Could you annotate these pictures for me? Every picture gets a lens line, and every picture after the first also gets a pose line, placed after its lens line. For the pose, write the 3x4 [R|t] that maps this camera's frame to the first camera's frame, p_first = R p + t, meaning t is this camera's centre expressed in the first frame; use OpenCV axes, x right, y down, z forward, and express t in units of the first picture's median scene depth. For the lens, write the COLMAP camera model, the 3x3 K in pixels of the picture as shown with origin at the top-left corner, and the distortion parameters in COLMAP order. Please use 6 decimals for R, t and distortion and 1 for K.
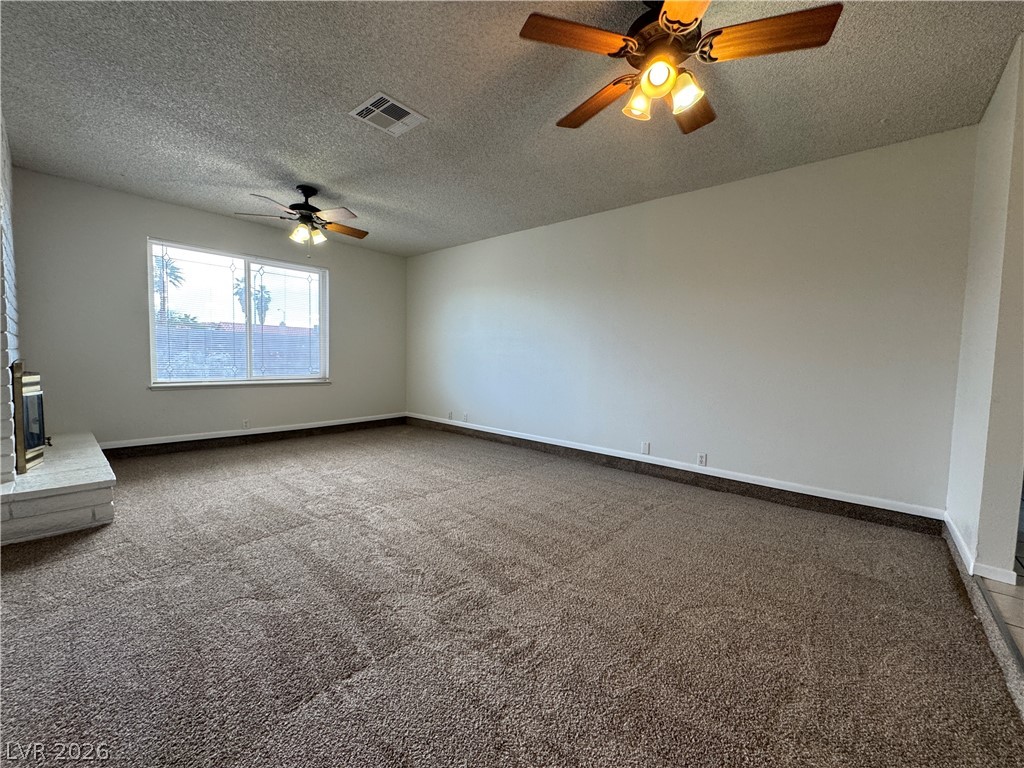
lens RADIAL K [[408.1, 0, 508.1], [0, 408.1, 384.4], [0, 0, 1]] dist [-0.004925, 0.000269]
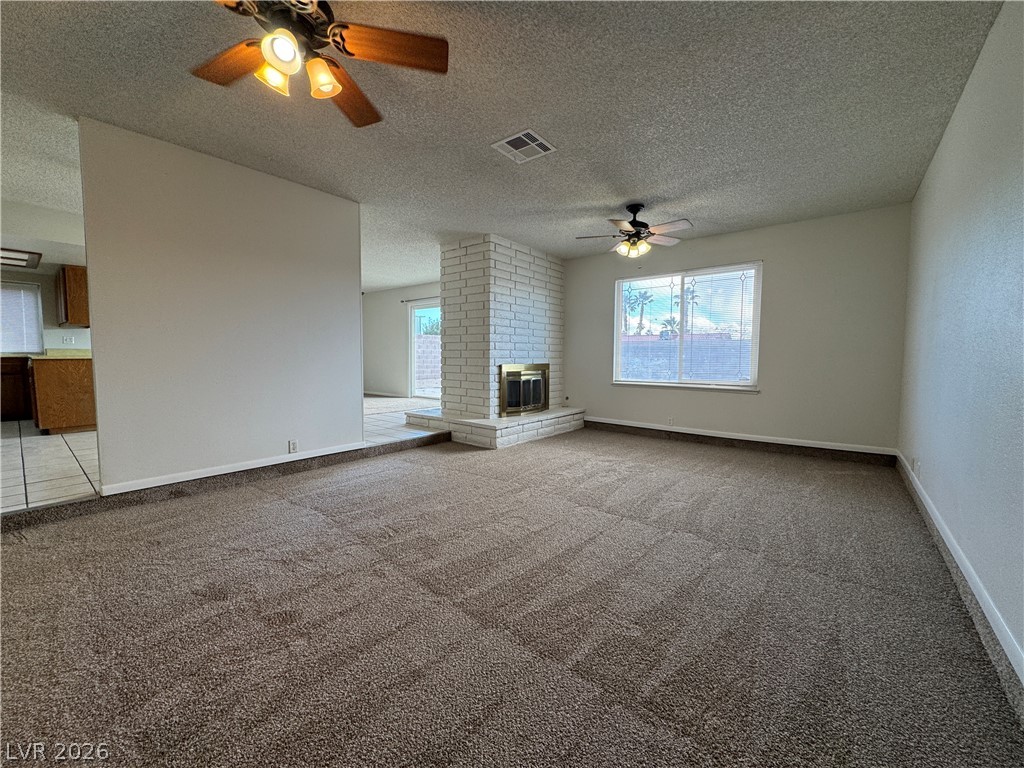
lens RADIAL K [[408.1, 0, 514.4], [0, 408.1, 384.9], [0, 0, 1]] dist [-0.004925, 0.000269]
pose [[0.046471, 0.046761, -0.997825, 0.486824], [-0.070392, 0.996574, 0.043424, -0.023598], [0.996436, 0.068221, 0.049603, 0.532116]]
